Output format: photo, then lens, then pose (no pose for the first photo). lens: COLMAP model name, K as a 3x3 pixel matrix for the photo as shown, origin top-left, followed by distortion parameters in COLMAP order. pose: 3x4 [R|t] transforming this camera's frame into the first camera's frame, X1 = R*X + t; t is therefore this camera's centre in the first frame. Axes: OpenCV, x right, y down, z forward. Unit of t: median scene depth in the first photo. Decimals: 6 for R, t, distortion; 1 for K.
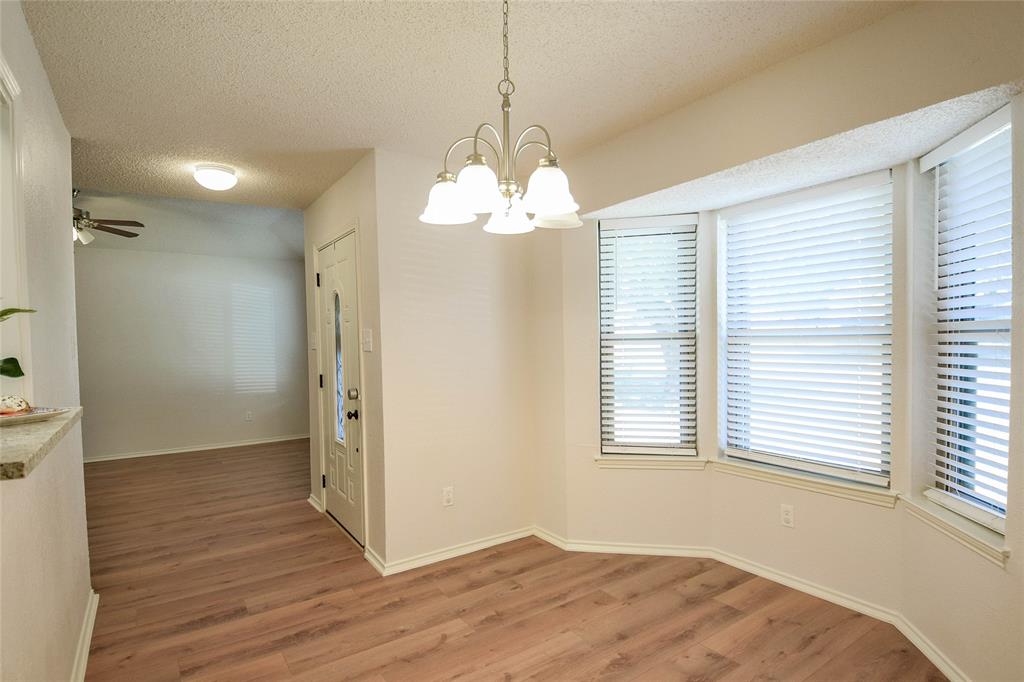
lens RADIAL K [[538.8, 0, 500.7], [0, 538.8, 343.3], [0, 0, 1]] dist [-0.009578, -0.000604]
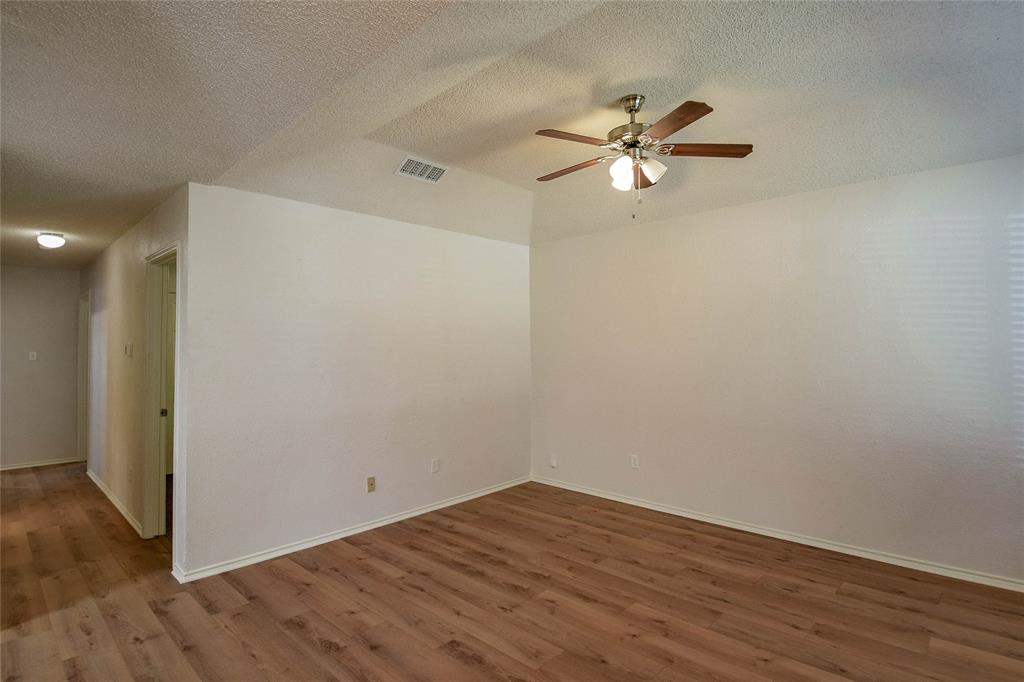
lens RADIAL K [[513.7, 0, 507.3], [0, 513.7, 333.8], [0, 0, 1]] dist [0.025018, -0.038363]
pose [[0.210962, -0.011152, -0.977431, -0.446139], [-0.010053, 0.999857, -0.013578, -0.012823], [0.977443, 0.012690, 0.210819, 1.294538]]
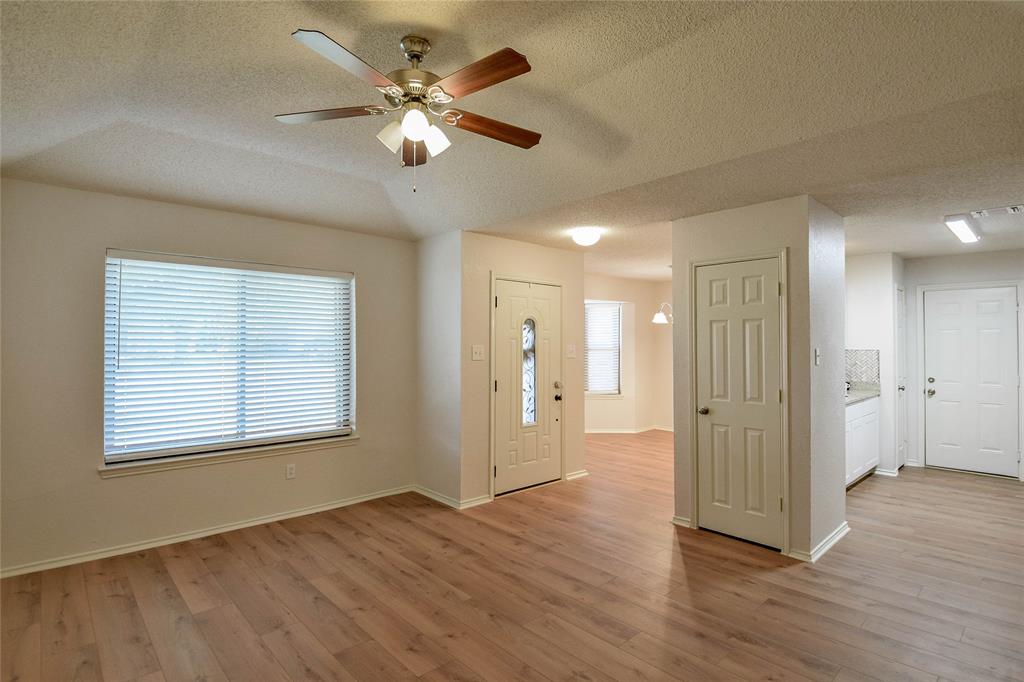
lens RADIAL K [[507.5, 0, 508.8], [0, 507.5, 334.4], [0, 0, 1]] dist [0.025853, -0.037943]
pose [[-0.156331, 0.041058, 0.986851, -2.208516], [0.015908, 0.999111, -0.039048, -0.001596], [-0.987577, 0.009595, -0.156845, 1.738352]]
